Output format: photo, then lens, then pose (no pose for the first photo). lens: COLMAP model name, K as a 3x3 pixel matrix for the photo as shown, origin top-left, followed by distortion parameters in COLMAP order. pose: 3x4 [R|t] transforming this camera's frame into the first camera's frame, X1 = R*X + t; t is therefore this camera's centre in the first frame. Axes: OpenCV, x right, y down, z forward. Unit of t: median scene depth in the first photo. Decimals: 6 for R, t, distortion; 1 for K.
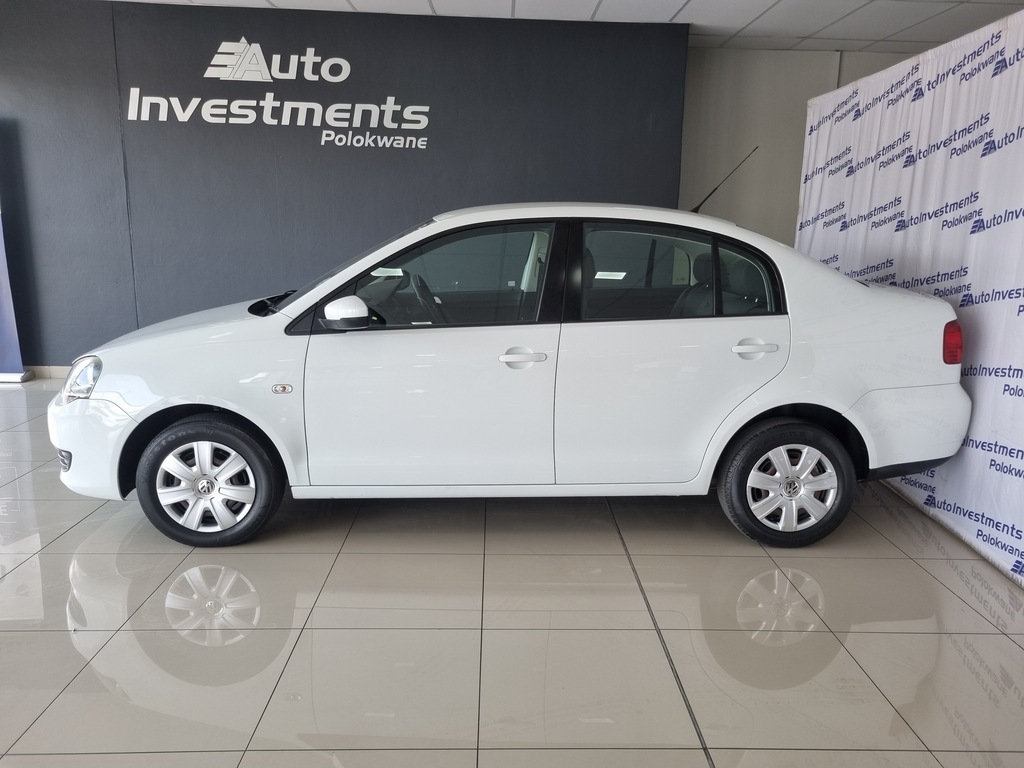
lens RADIAL K [[772.9, 0, 516.5], [0, 772.9, 378.9], [0, 0, 1]] dist [0.040962, -0.029456]
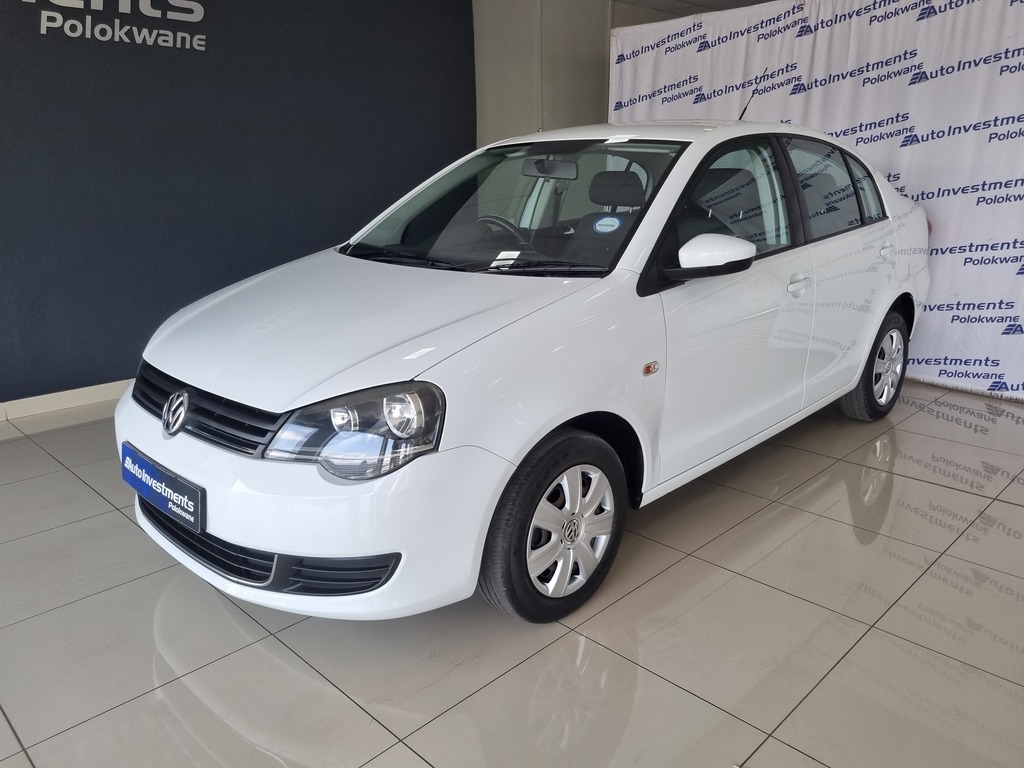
lens RADIAL K [[772.9, 0, 544.2], [0, 772.9, 373.3], [0, 0, 1]] dist [0.040962, -0.029456]
pose [[0.722409, -0.207923, 0.659464, -0.438626], [0.162305, 0.978063, 0.130578, -0.048588], [-0.672147, 0.012703, 0.740309, 0.260227]]
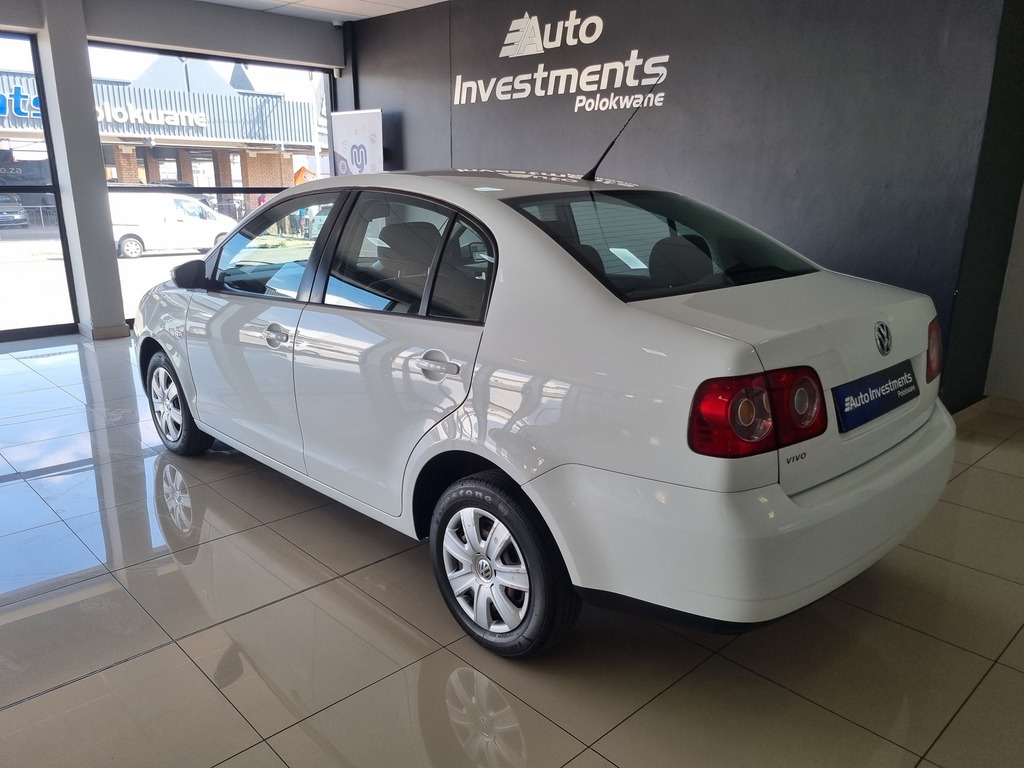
lens RADIAL K [[772.9, 0, 522.3], [0, 772.9, 391.6], [0, 0, 1]] dist [0.040962, -0.029456]
pose [[0.654217, 0.181661, -0.734166, 0.490029], [-0.145788, 0.982810, 0.113273, -0.058069], [0.742123, 0.032927, 0.669455, 0.314640]]
